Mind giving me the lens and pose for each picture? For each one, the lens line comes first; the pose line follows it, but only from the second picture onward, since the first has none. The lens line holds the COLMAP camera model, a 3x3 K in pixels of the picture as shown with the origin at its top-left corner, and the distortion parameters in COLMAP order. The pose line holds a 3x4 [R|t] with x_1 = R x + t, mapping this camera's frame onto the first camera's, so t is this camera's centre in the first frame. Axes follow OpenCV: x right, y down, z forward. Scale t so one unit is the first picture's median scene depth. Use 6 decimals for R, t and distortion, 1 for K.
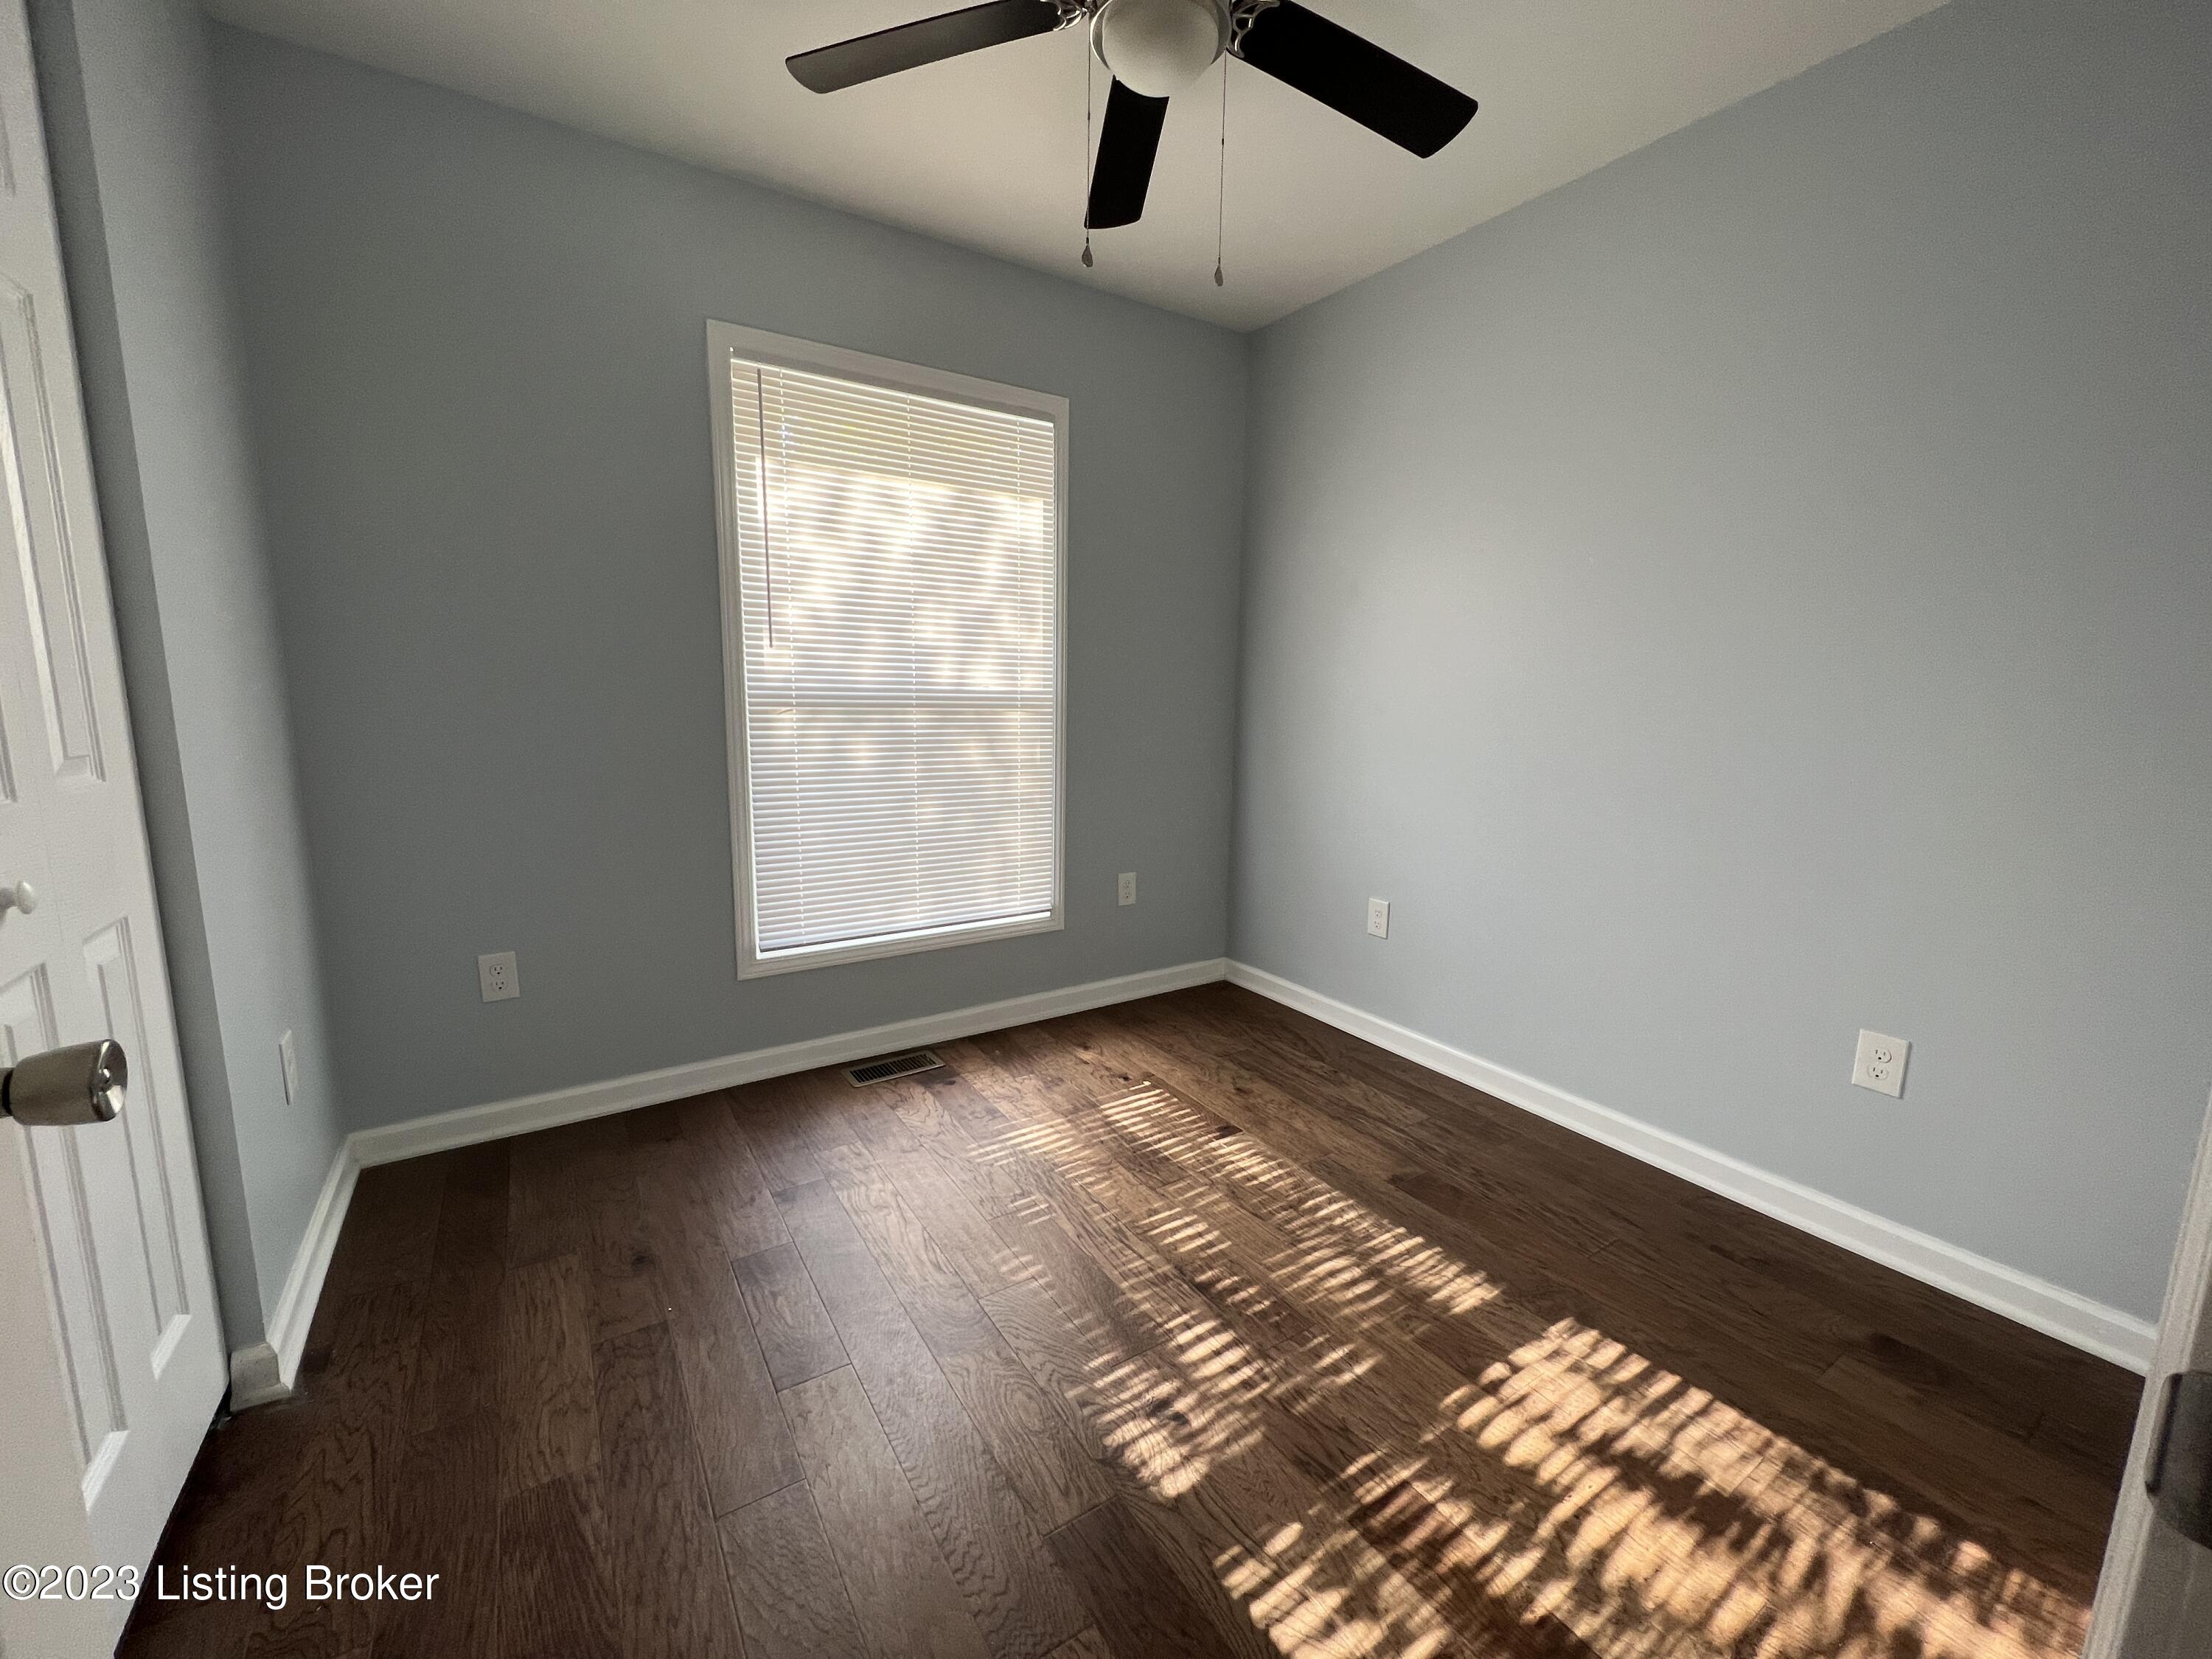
lens RADIAL K [[885.4, 0, 1102.2], [0, 885.4, 823.3], [0, 0, 1]] dist [-0.000528, 0.000266]
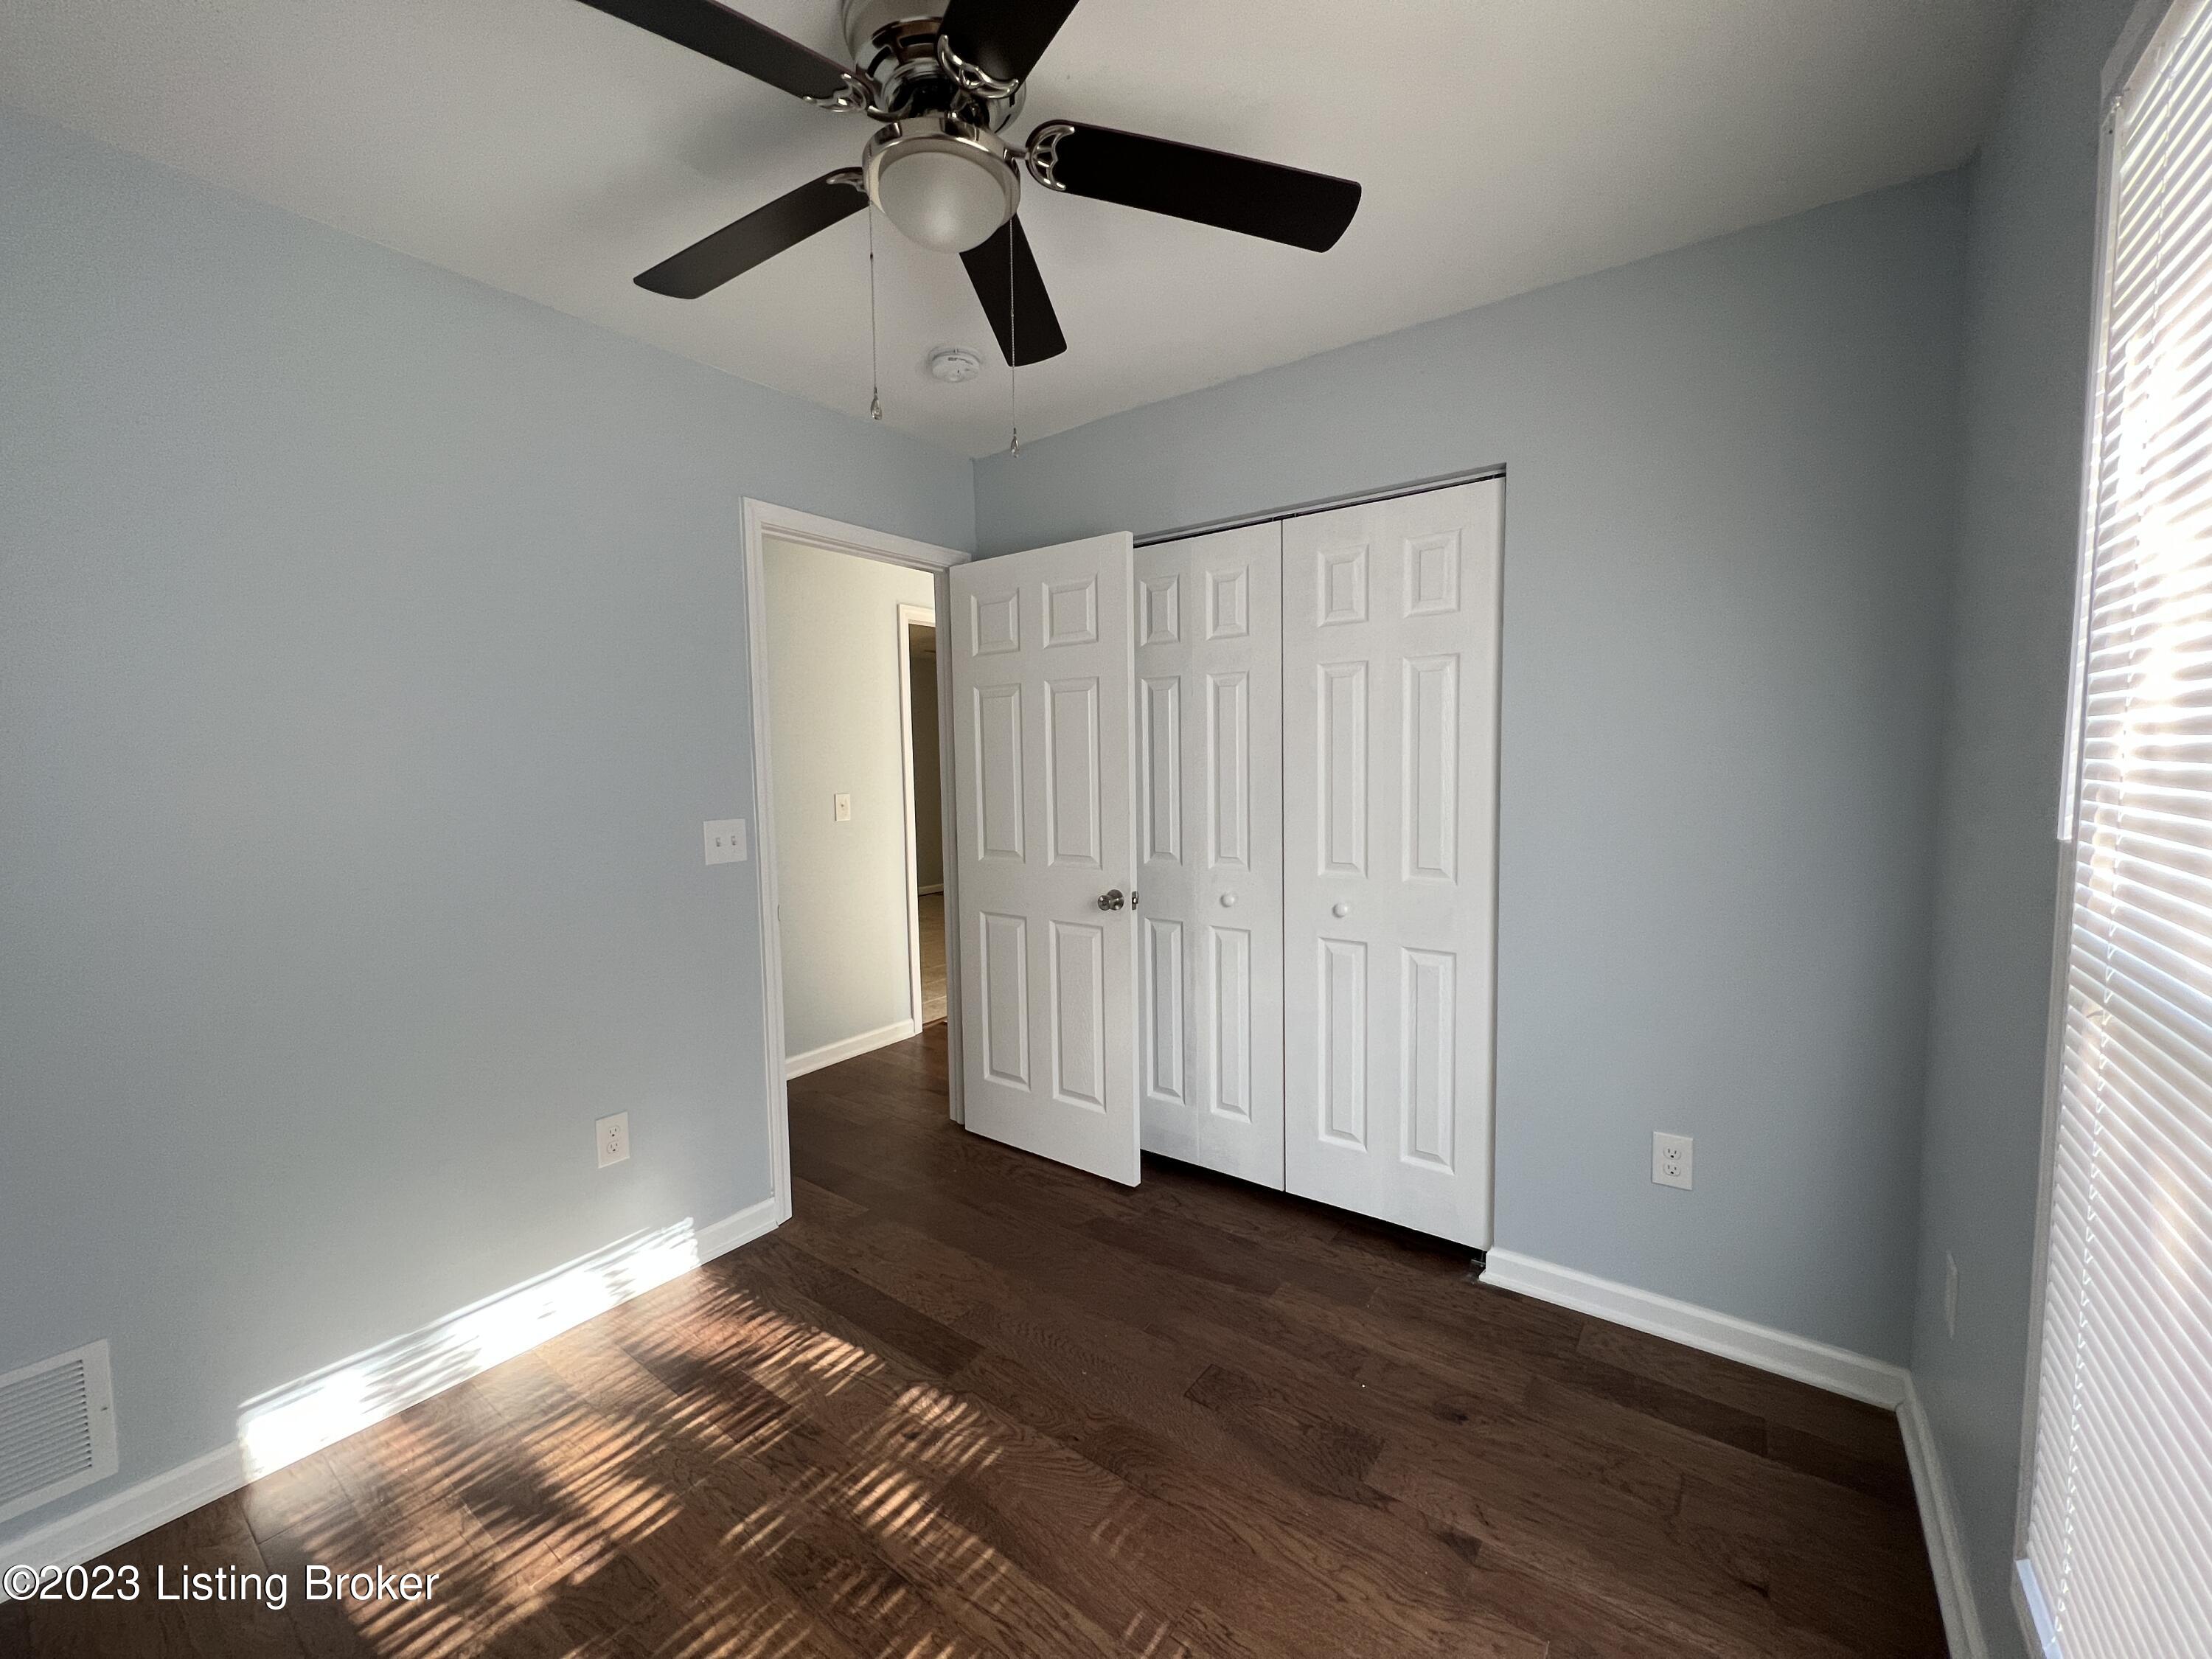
lens RADIAL K [[885.4, 0, 1106.2], [0, 885.4, 826.4], [0, 0, 1]] dist [-0.000528, 0.000266]
pose [[-0.936926, 0.025957, -0.348563, 0.186459], [-0.050543, 0.976696, 0.208590, -0.342091], [0.345854, 0.213050, -0.913780, 1.567733]]
